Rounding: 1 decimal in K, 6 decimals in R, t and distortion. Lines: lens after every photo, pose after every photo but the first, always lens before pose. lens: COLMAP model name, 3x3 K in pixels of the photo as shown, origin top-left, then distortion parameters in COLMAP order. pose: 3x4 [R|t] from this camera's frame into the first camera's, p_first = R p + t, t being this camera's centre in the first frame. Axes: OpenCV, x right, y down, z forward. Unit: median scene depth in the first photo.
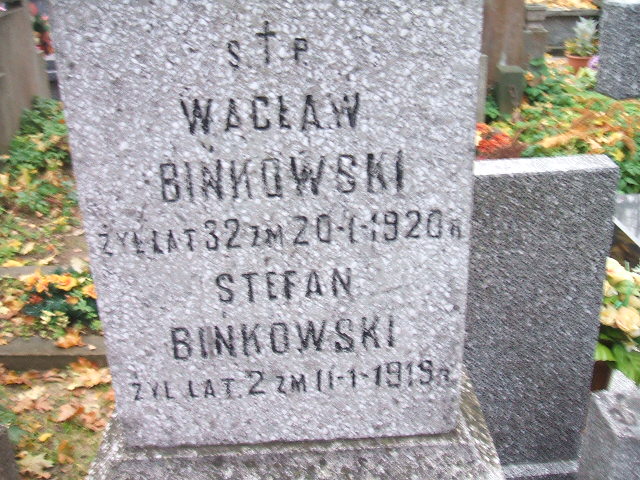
lens RADIAL K [[703.8, 0, 322.5], [0, 703.8, 237.8], [0, 0, 1]] dist [-0.101831, 0.000000]
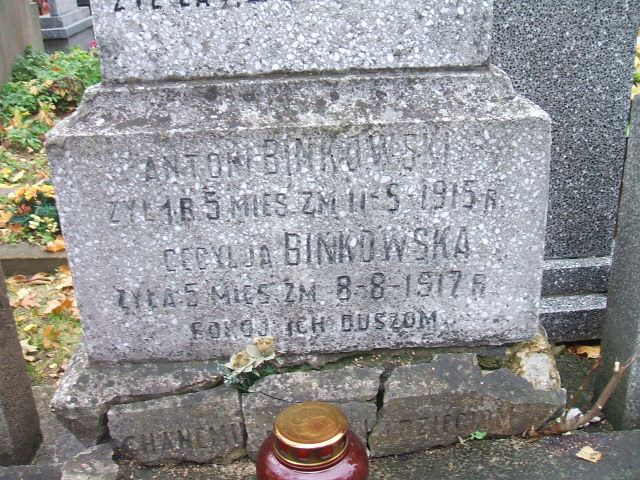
lens RADIAL K [[703.8, 0, 319.8], [0, 703.8, 242.1], [0, 0, 1]] dist [-0.101831, 0.000000]
pose [[0.999978, -0.006651, 0.000150, -0.018537], [0.006652, 0.999917, -0.011072, 0.510394], [-0.000076, 0.011072, 0.999939, 0.146491]]
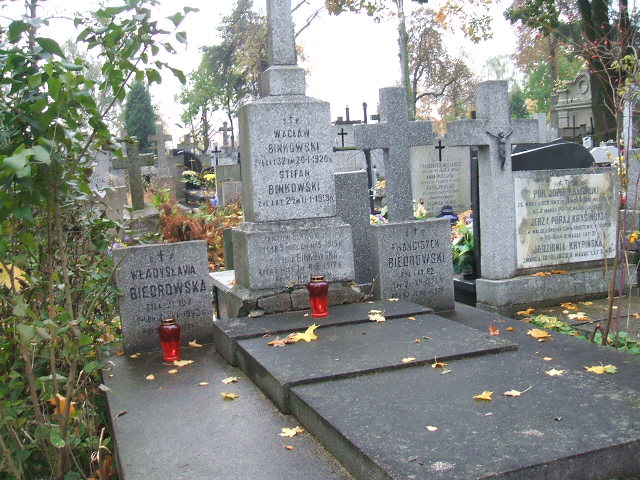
lens RADIAL K [[703.8, 0, 319.9], [0, 703.8, 239.8], [0, 0, 1]] dist [-0.101831, 0.000000]
pose [[0.953500, -0.047819, 0.297575, -1.101810], [0.144079, 0.939530, -0.310685, 1.649772], [-0.264724, 0.339112, 0.902732, -2.563240]]
